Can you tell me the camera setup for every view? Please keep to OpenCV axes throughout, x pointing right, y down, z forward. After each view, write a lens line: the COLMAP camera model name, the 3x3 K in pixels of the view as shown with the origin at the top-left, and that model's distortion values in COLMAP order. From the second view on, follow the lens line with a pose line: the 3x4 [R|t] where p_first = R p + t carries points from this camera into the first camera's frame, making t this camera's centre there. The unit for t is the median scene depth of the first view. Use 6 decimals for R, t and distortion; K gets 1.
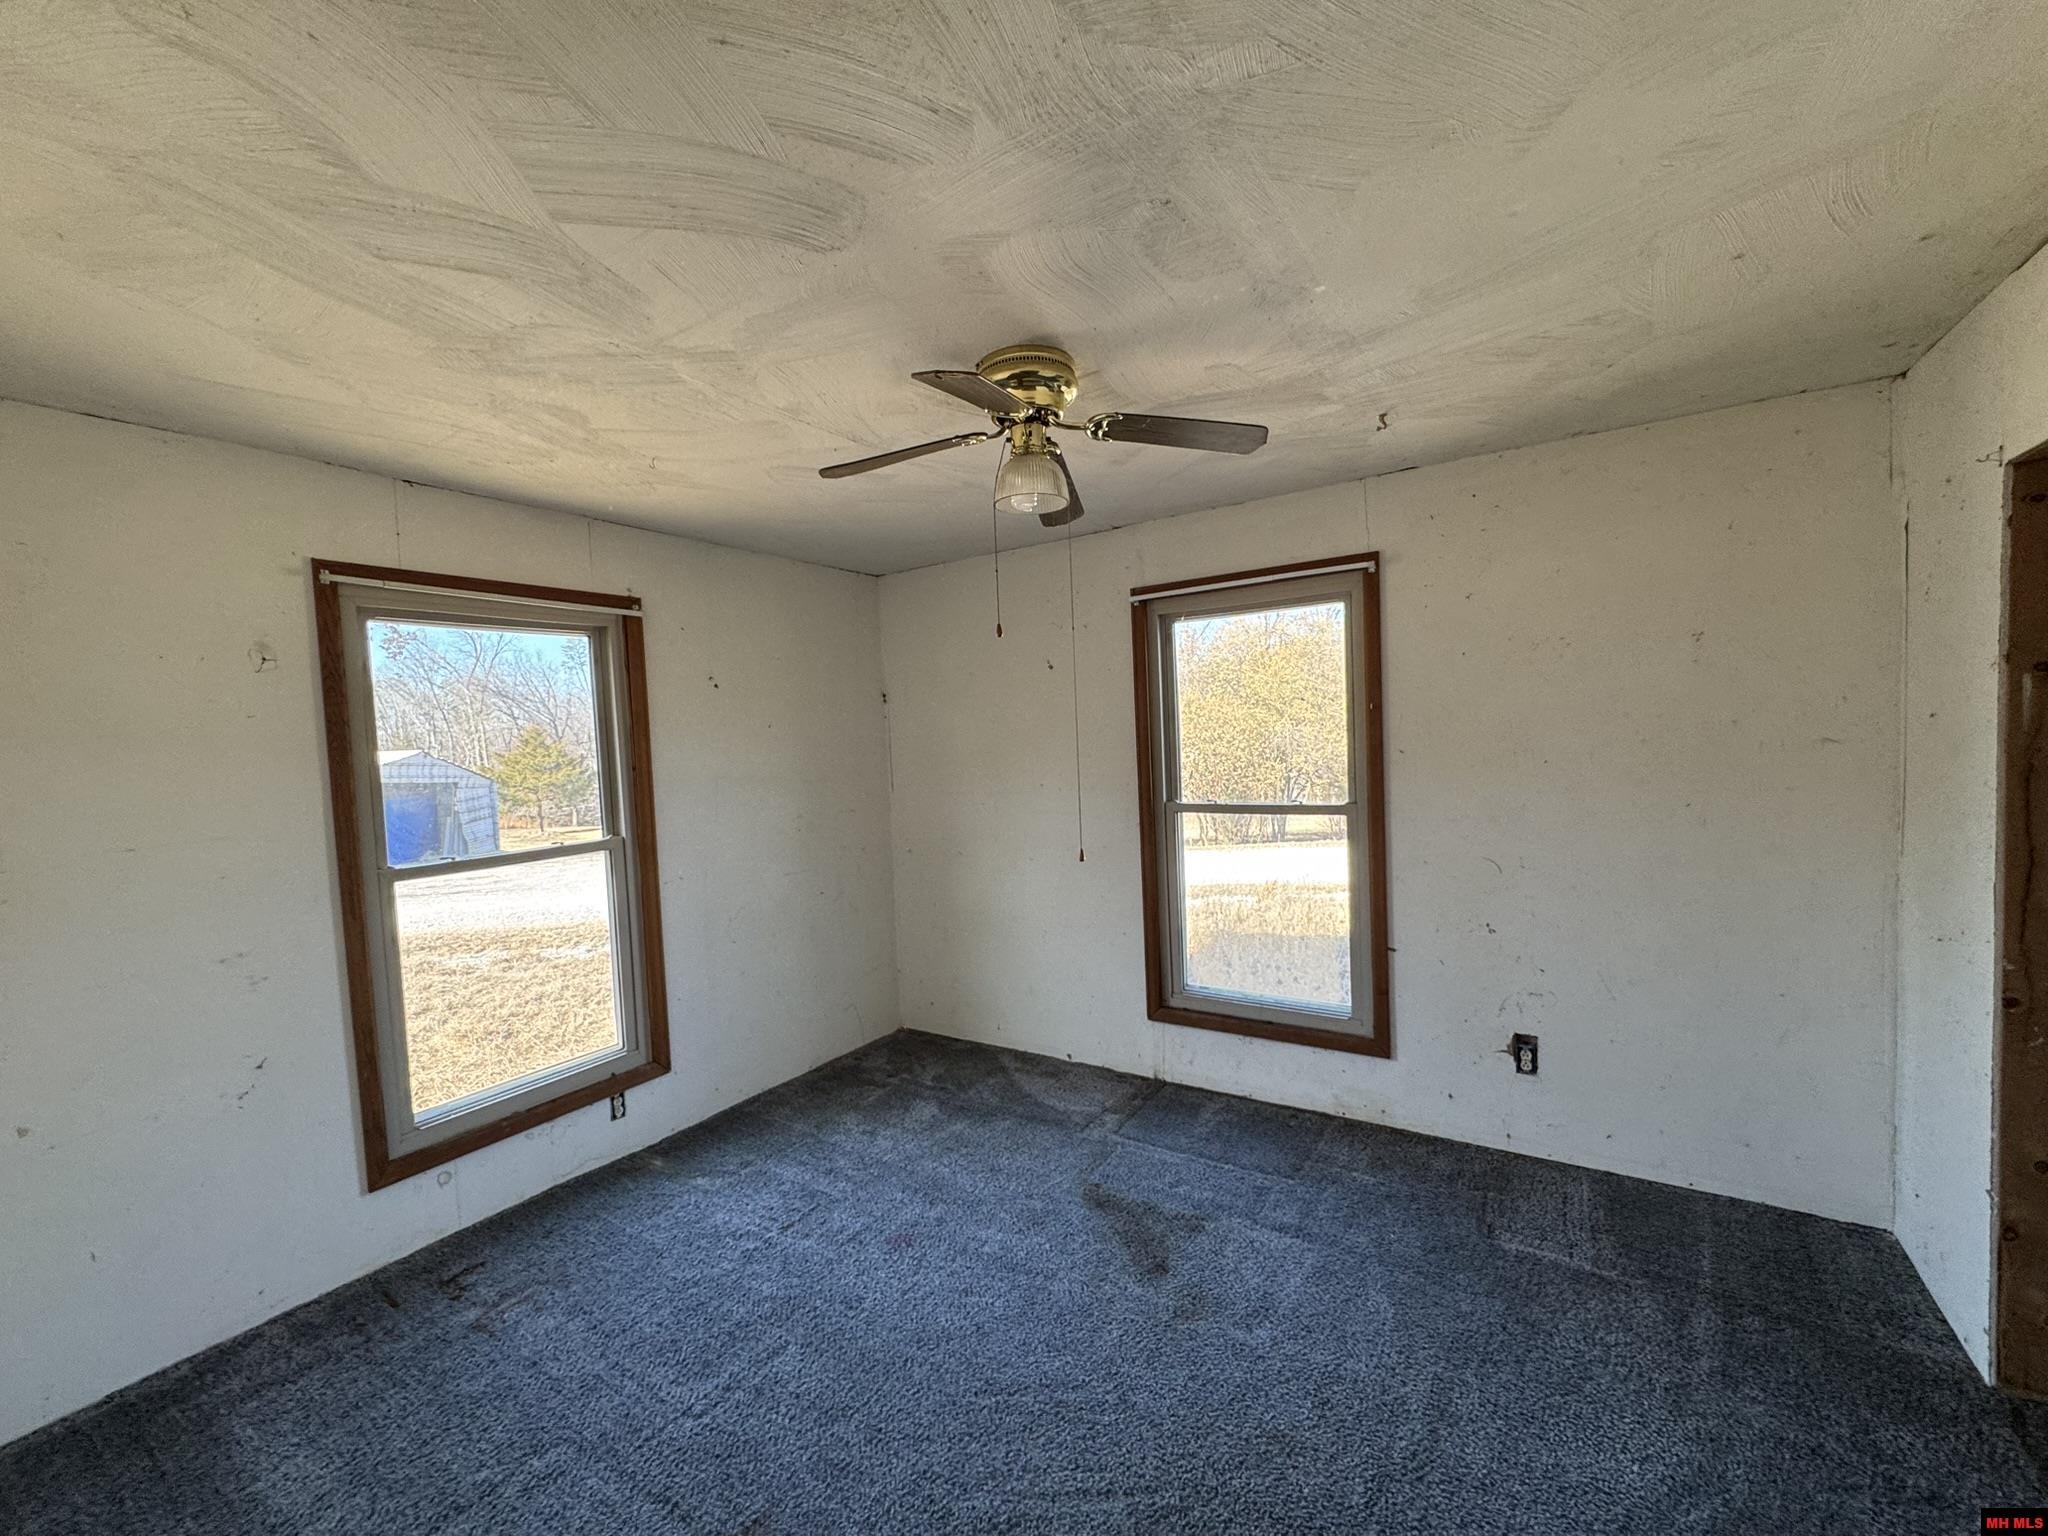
lens RADIAL K [[815.8, 0, 1024.0], [0, 815.8, 768.0], [0, 0, 1]] dist [-0.003820, 0.000213]
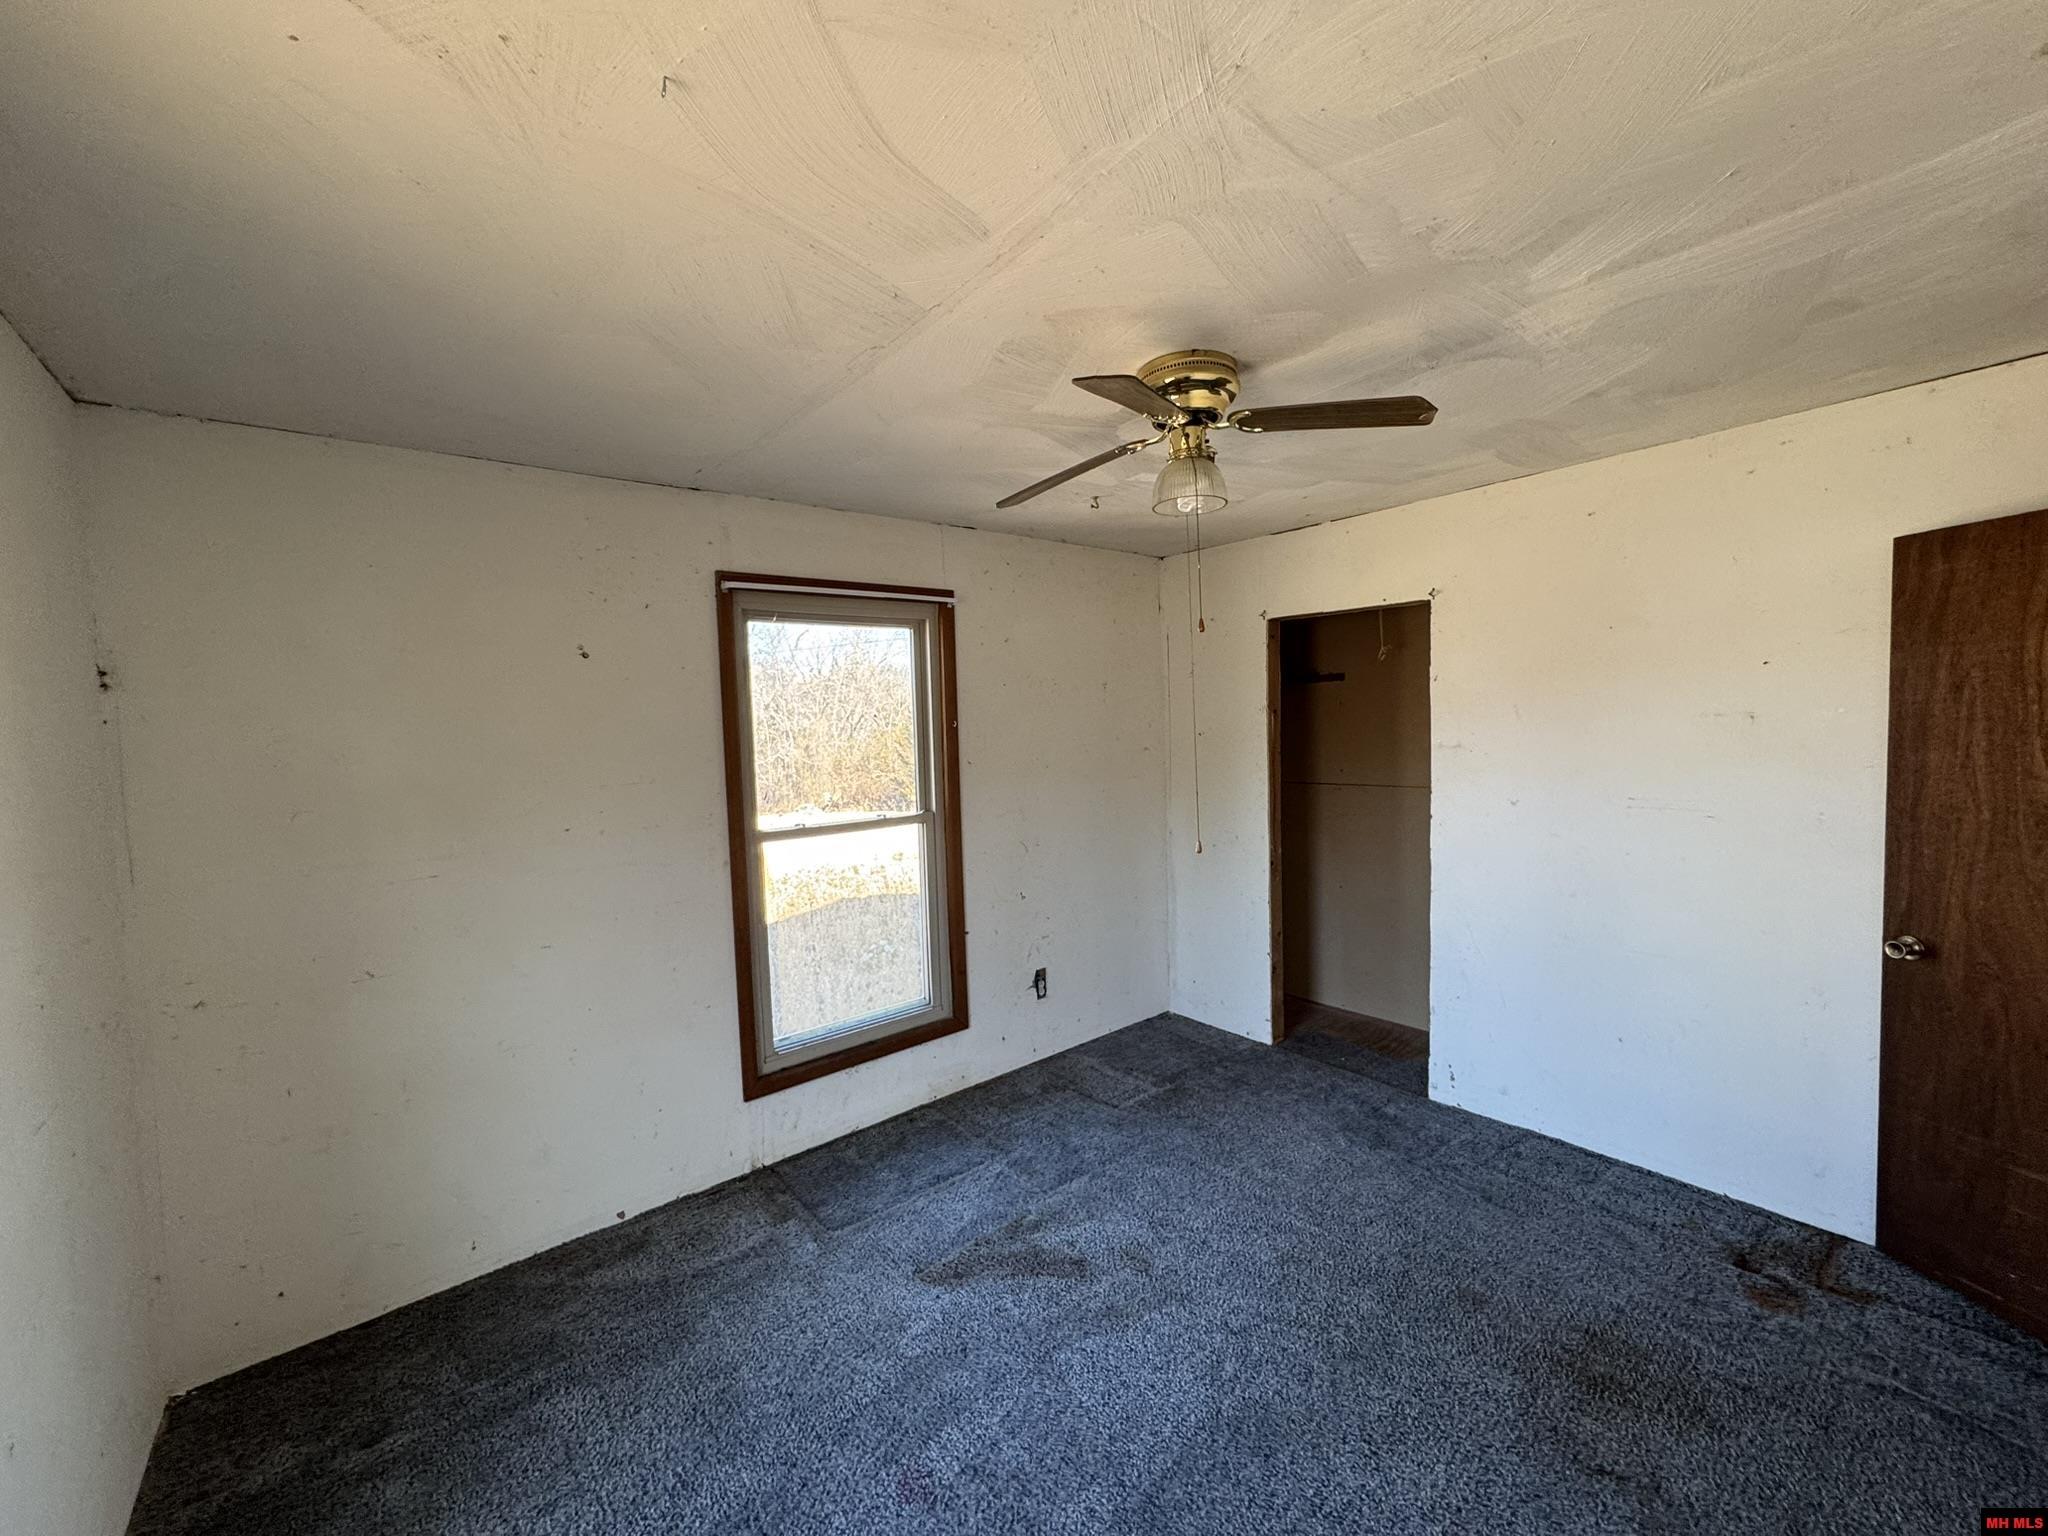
lens RADIAL K [[815.8, 0, 1024.0], [0, 815.8, 768.0], [0, 0, 1]] dist [-0.003820, 0.000213]
pose [[0.300061, -0.020730, 0.953695, -0.596905], [0.062623, 0.998035, 0.001991, -0.009294], [-0.951862, 0.059126, 0.300770, 0.526805]]
